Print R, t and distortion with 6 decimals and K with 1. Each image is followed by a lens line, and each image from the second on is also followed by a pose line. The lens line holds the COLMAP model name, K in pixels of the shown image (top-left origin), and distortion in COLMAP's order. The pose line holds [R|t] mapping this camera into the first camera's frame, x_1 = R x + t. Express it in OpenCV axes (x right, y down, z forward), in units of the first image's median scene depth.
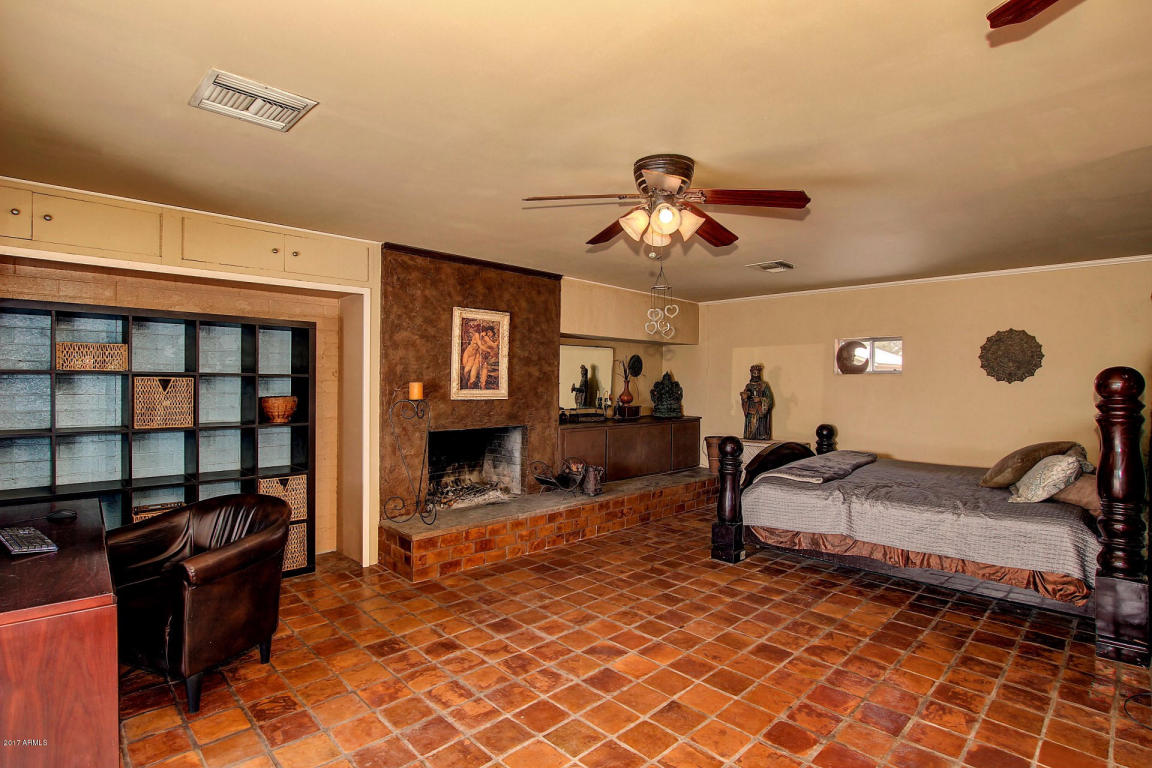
lens RADIAL K [[562.0, 0, 578.4], [0, 562.0, 384.7], [0, 0, 1]] dist [-0.018287, 0.000558]
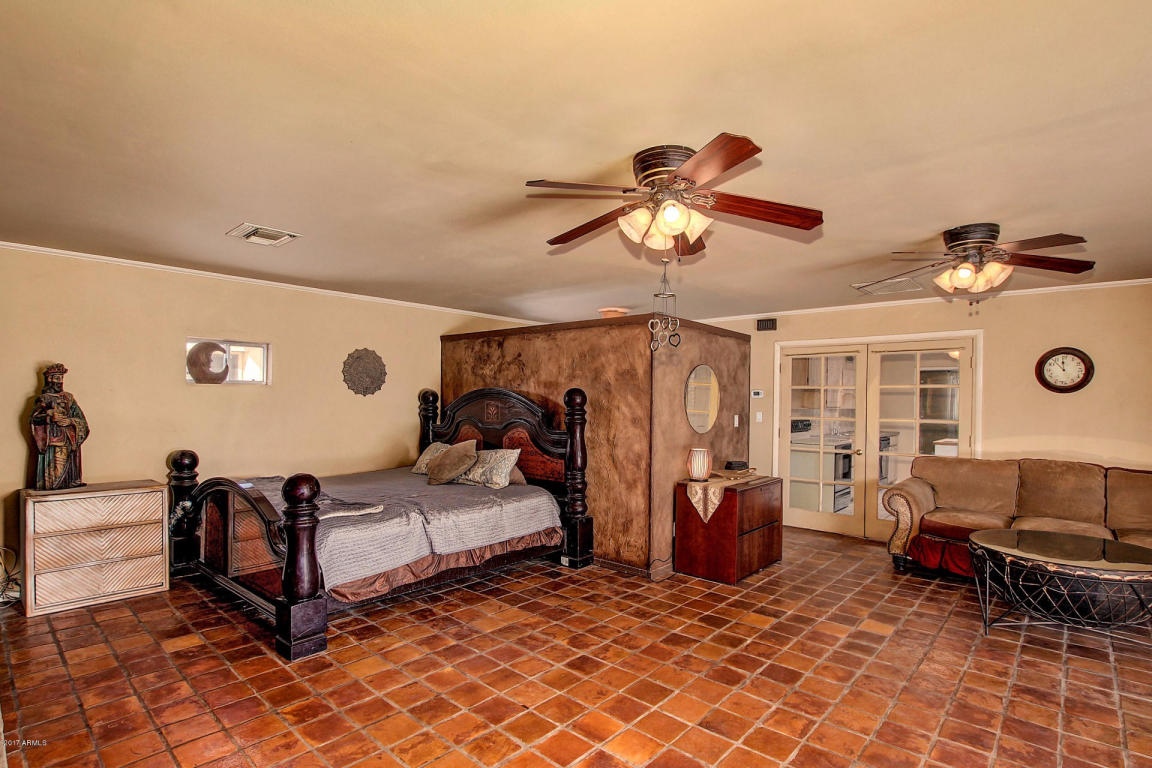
lens RADIAL K [[563.6, 0, 575.2], [0, 563.6, 408.1], [0, 0, 1]] dist [-0.037968, 0.001001]
pose [[-0.053288, -0.021641, 0.998345, -0.454259], [-0.004720, 0.999759, 0.021420, -0.005884], [-0.998568, -0.003571, -0.053377, 0.739035]]
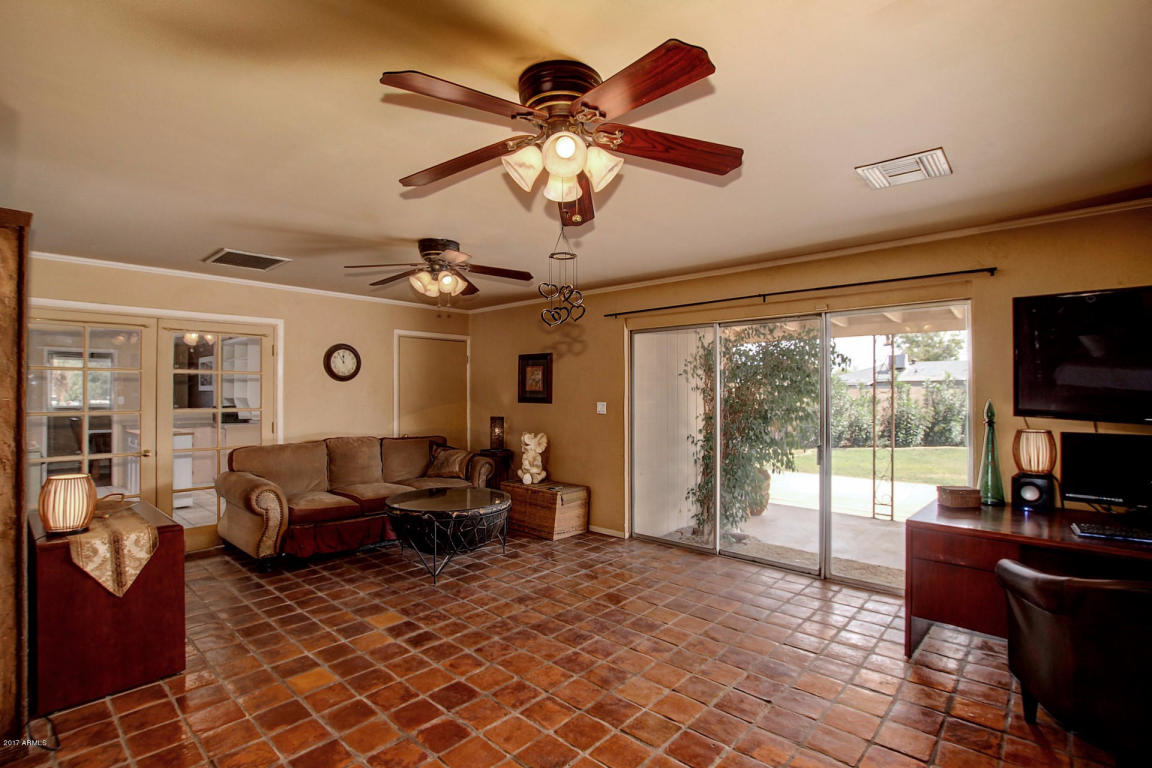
lens RADIAL K [[535.3, 0, 576.0], [0, 535.3, 384.0], [0, 0, 1]] dist [-0.034284, -0.000390]
pose [[-0.998414, -0.010402, -0.055326, 0.102662], [-0.009947, 0.999915, -0.008487, -0.005426], [0.055410, -0.007924, -0.998432, 1.036665]]
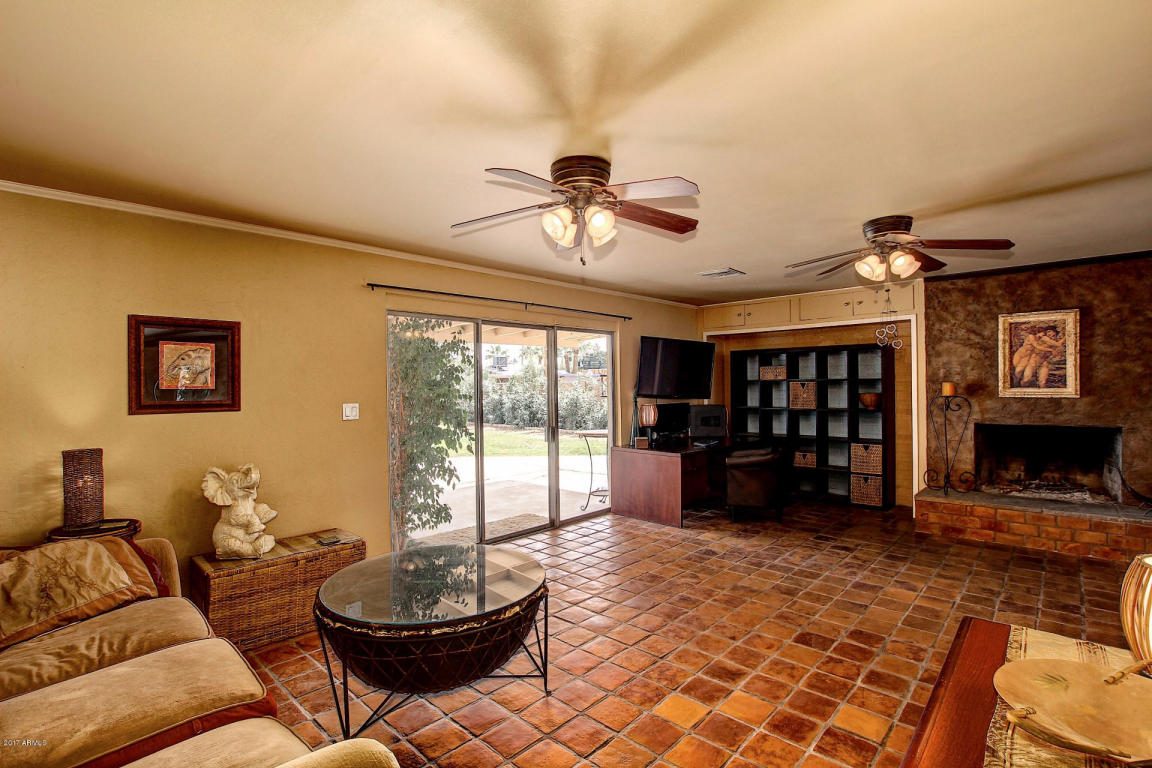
lens RADIAL K [[535.3, 0, 576.0], [0, 535.3, 384.0], [0, 0, 1]] dist [-0.034284, -0.000390]
pose [[0.033673, -0.011755, -0.999364, 0.869163], [0.007357, 0.999907, -0.011514, 0.006572], [0.999406, -0.006964, 0.033757, 0.126016]]
